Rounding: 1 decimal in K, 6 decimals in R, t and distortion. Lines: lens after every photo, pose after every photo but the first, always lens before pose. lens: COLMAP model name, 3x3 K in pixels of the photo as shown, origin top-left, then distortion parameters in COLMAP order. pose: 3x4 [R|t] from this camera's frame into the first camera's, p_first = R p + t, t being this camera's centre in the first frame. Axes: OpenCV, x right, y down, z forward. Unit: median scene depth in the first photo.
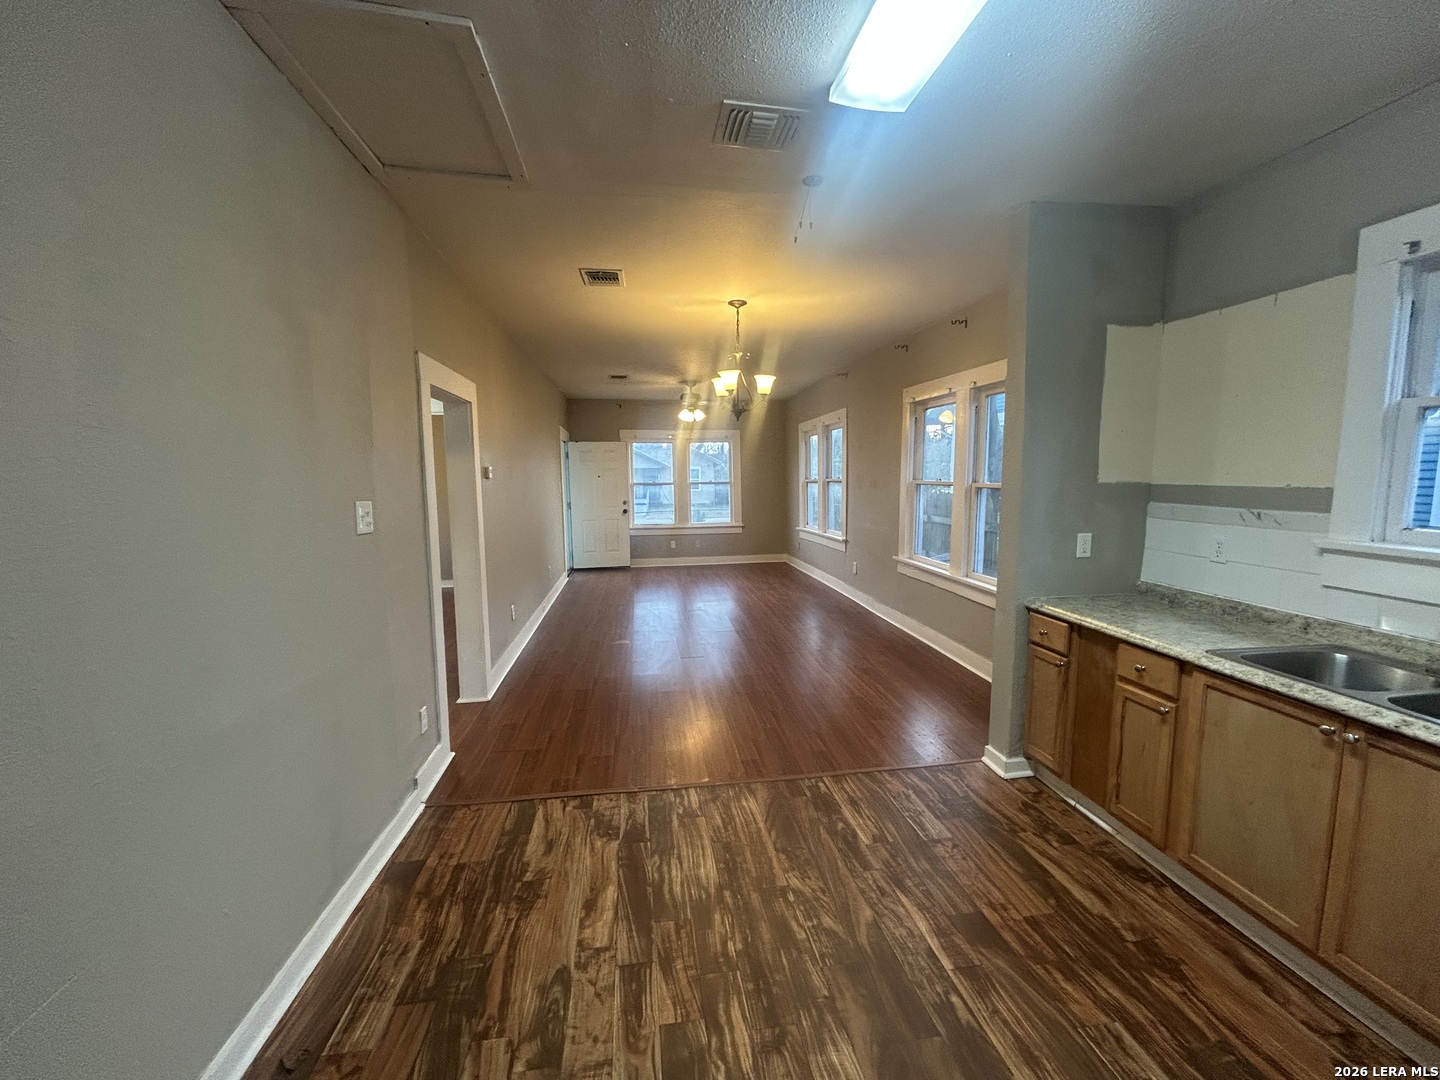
lens RADIAL K [[571.4, 0, 720.0], [0, 571.4, 540.0], [0, 0, 1]] dist [-0.010114, 0.000595]
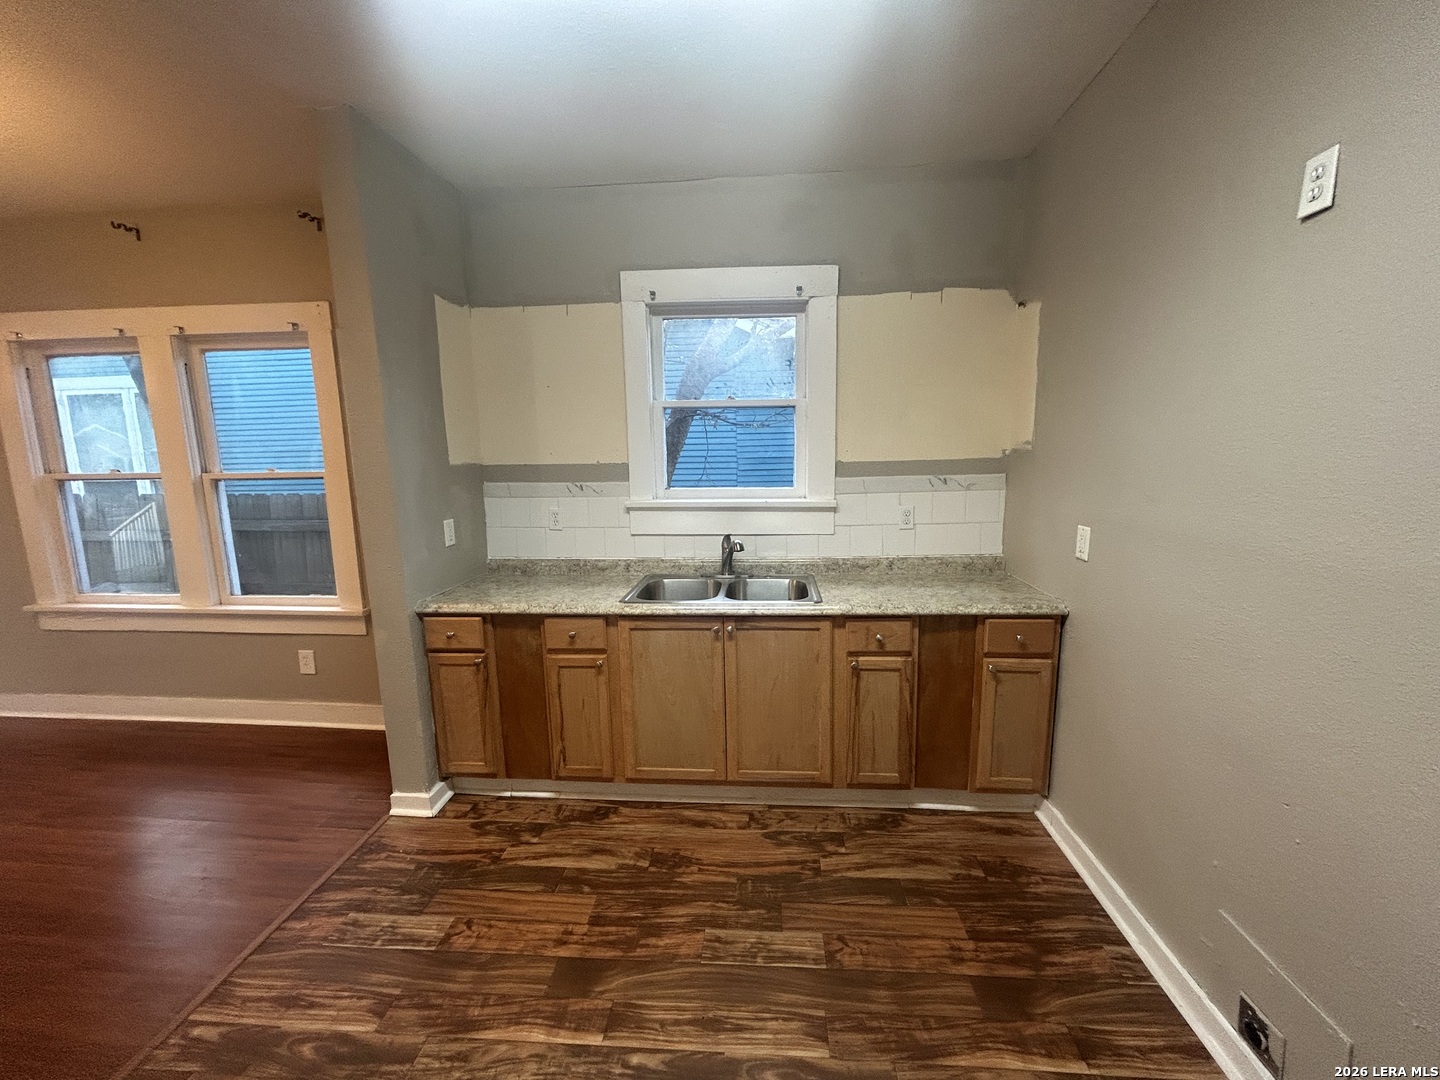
lens RADIAL K [[571.4, 0, 720.0], [0, 571.4, 540.0], [0, 0, 1]] dist [-0.010114, 0.000595]
pose [[0.224163, -0.149459, 0.963023, -0.203316], [0.128249, 0.984100, 0.122877, -0.045768], [-0.966076, 0.095962, 0.239767, 0.440238]]
